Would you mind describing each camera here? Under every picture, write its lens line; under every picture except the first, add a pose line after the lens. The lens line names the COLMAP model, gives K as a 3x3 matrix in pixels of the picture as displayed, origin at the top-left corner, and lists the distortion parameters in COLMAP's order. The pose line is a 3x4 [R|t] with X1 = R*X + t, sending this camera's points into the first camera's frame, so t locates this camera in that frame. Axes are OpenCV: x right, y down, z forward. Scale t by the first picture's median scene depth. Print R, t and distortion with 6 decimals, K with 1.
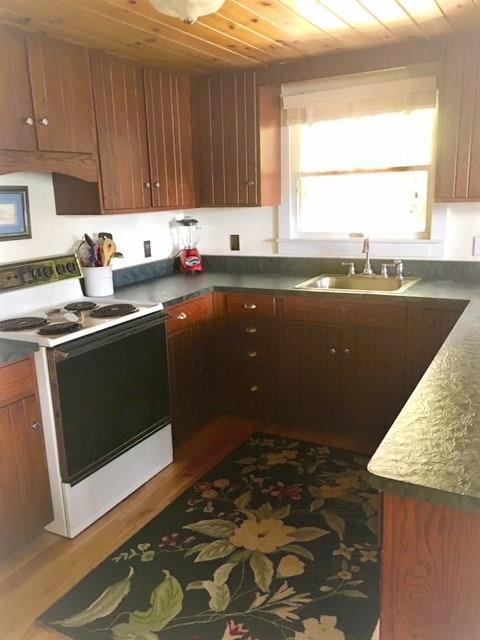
lens RADIAL K [[548.6, 0, 240.0], [0, 548.6, 320.0], [0, 0, 1]] dist [0.019164, 0.000737]
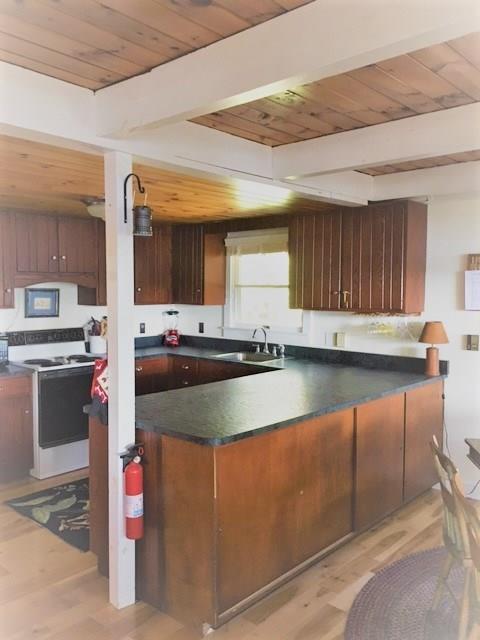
lens RADIAL K [[548.6, 0, 240.0], [0, 548.6, 320.0], [0, 0, 1]] dist [0.019164, 0.000737]
pose [[0.969356, 0.056517, -0.239070, 0.526549], [-0.094427, 0.984133, -0.150220, 0.062388], [0.226787, 0.168191, 0.959312, -0.489882]]
